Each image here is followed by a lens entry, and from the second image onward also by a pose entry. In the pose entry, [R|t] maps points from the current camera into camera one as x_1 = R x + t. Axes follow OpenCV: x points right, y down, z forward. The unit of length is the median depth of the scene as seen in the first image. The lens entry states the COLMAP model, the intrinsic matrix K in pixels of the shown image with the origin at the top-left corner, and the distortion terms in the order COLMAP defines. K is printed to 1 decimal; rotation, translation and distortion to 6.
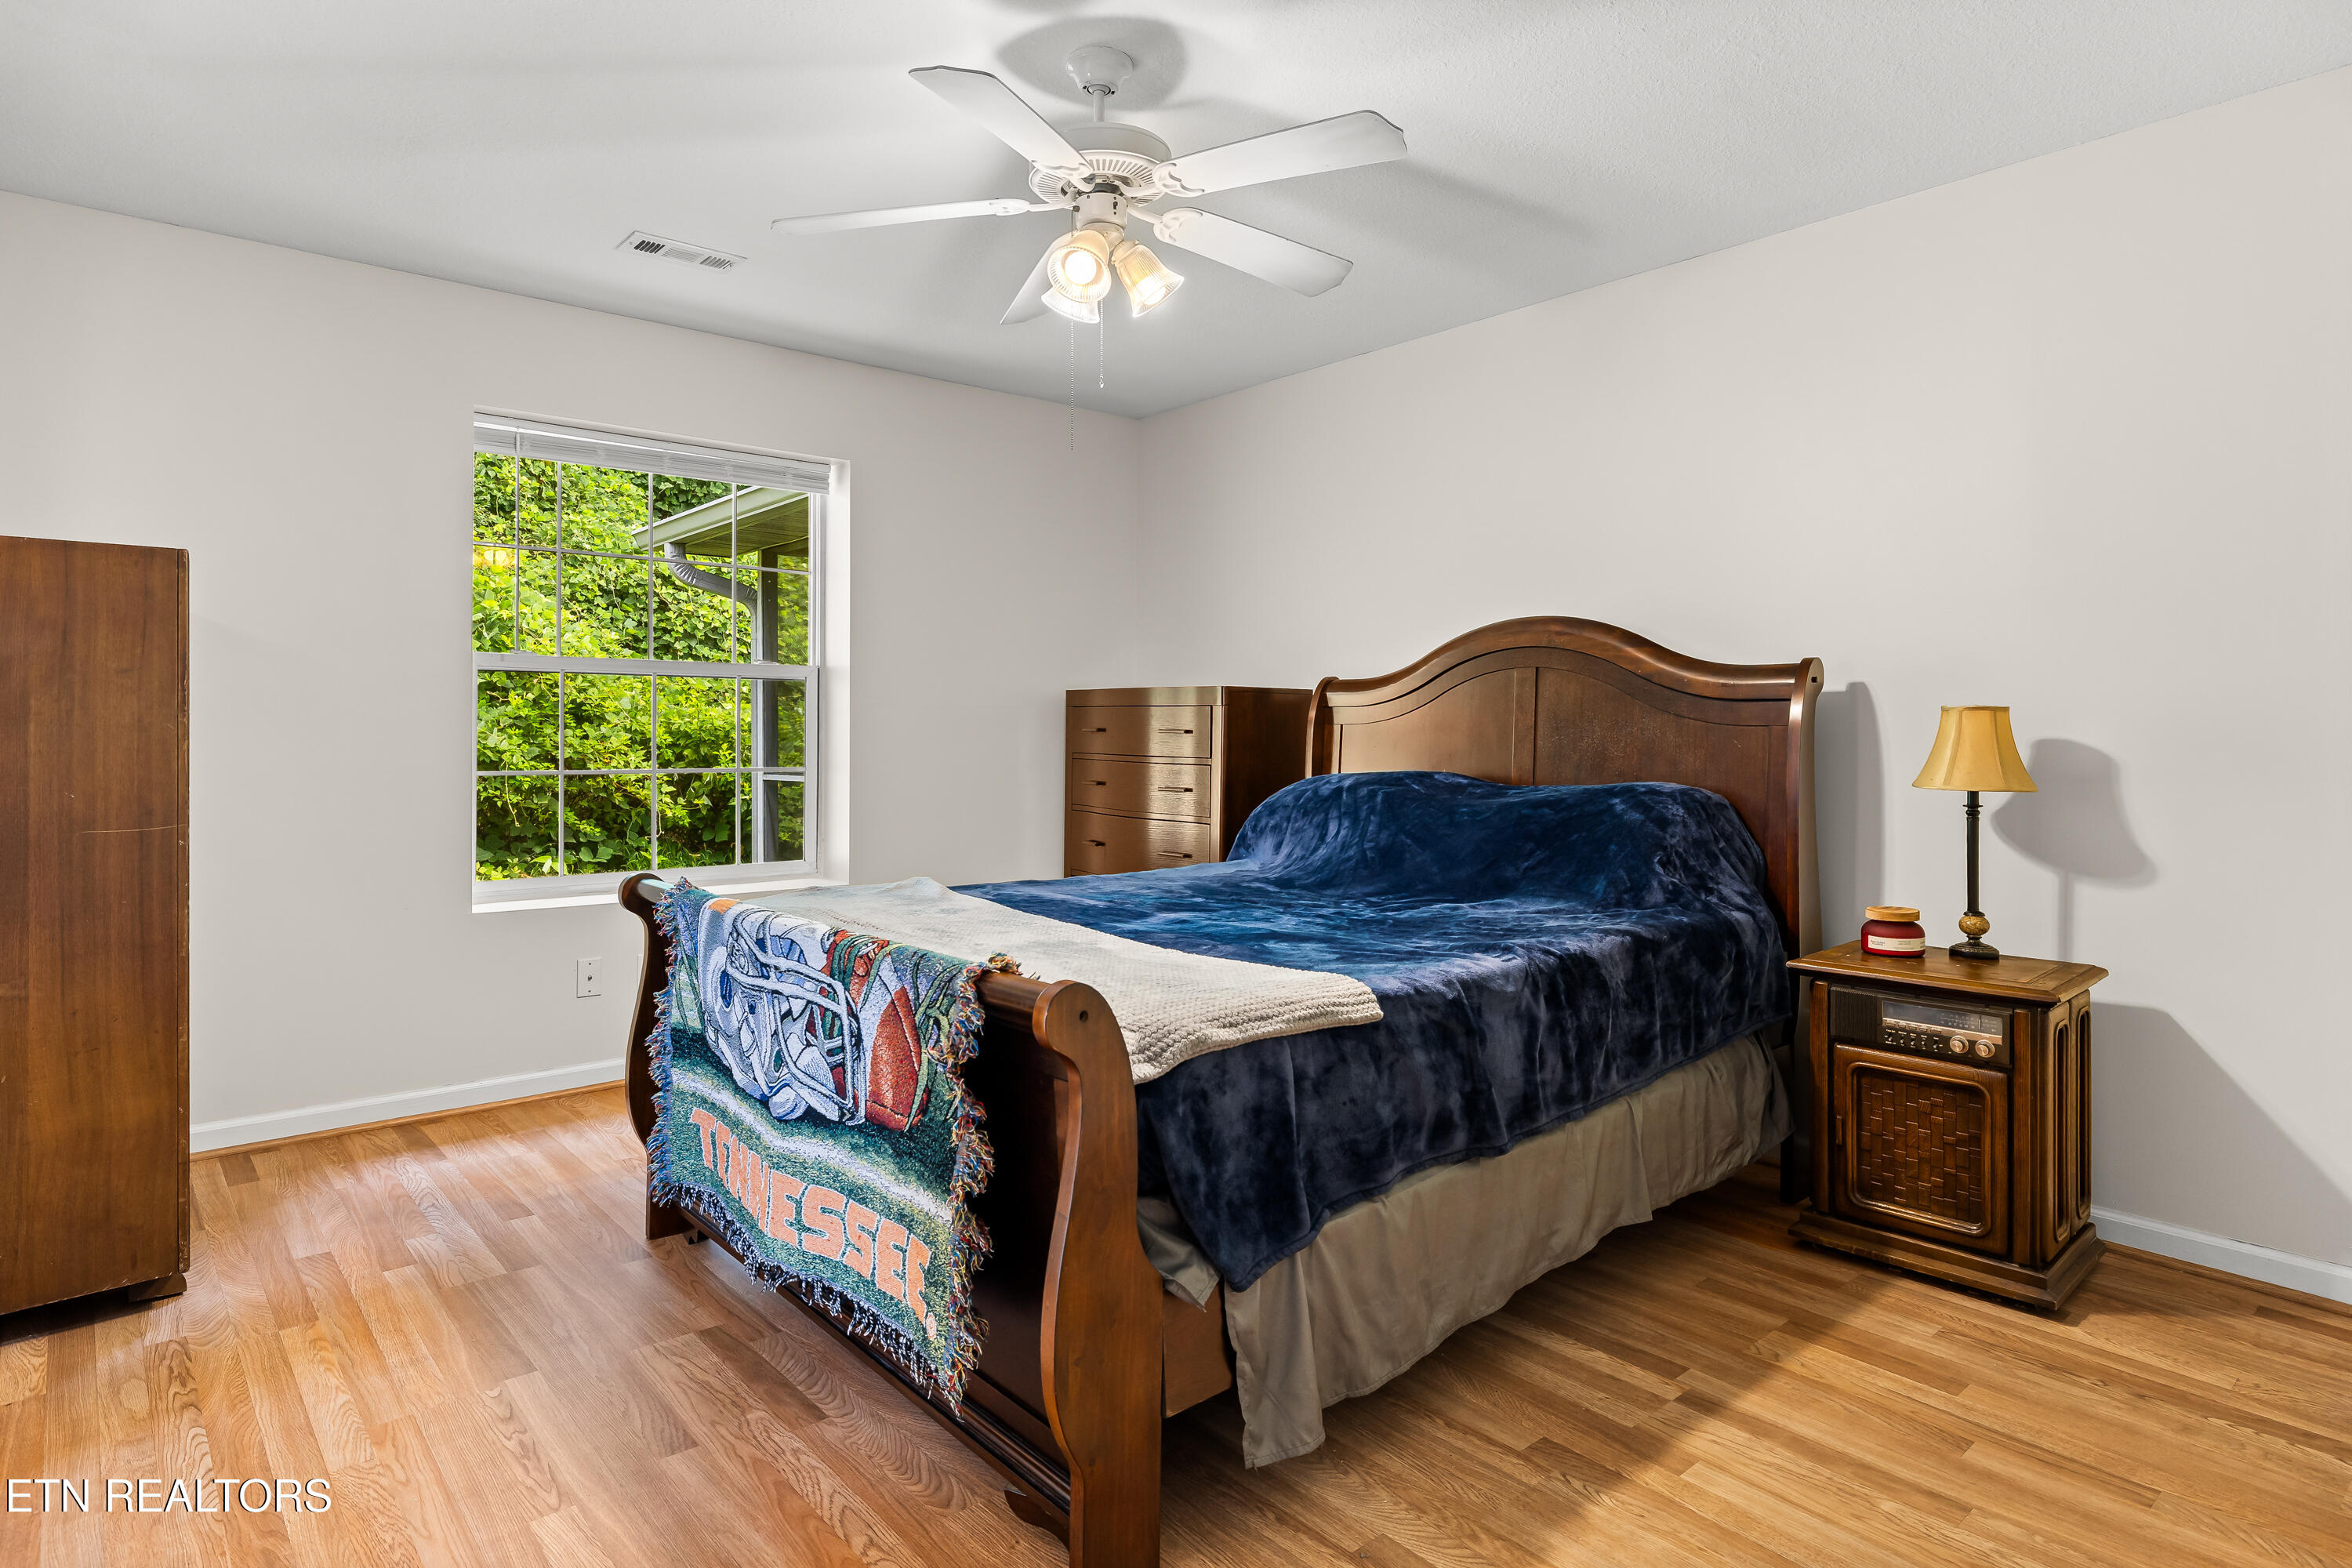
lens RADIAL K [[1284.0, 0, 1177.4], [0, 1284.0, 731.4], [0, 0, 1]] dist [0.001026, -0.000619]
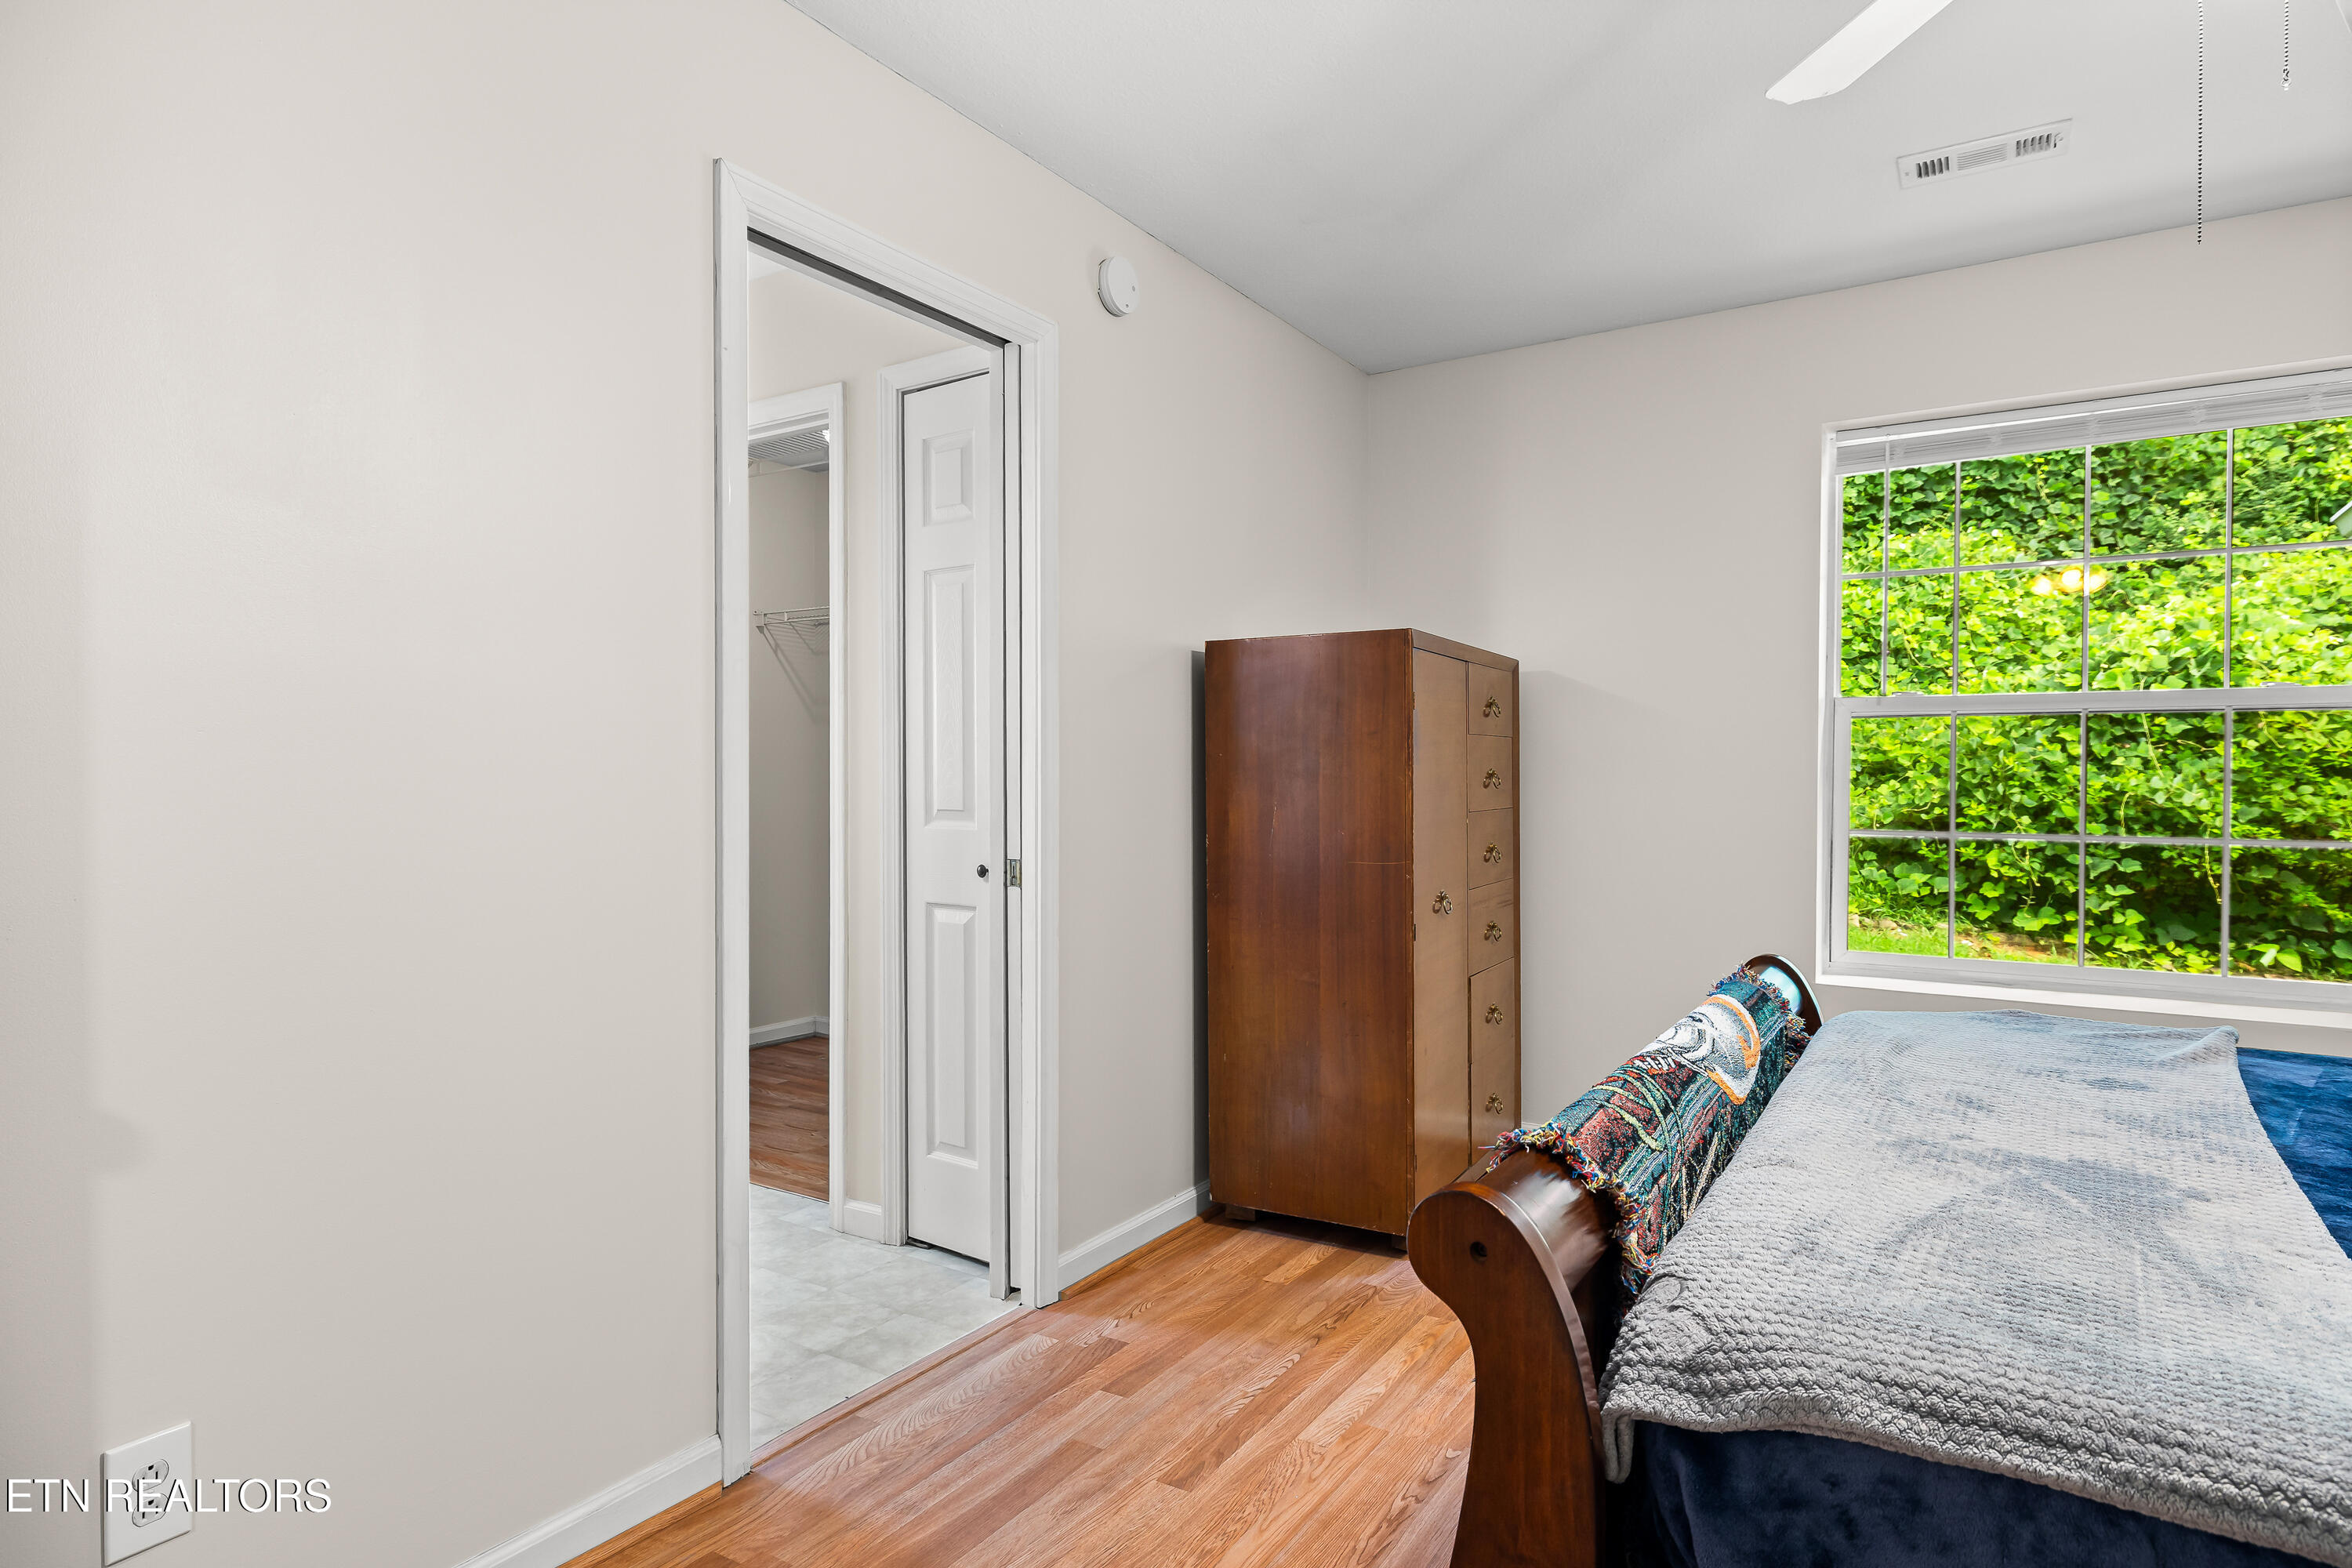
lens RADIAL K [[1293.0, 0, 1174.7], [0, 1293.0, 809.7], [0, 0, 1]] dist [-0.000152, 0.000681]
pose [[0.284703, 0.021008, -0.958386, 0.315144], [-0.004948, 0.999779, 0.020445, 0.001762], [0.958603, -0.001078, 0.284744, 0.467733]]
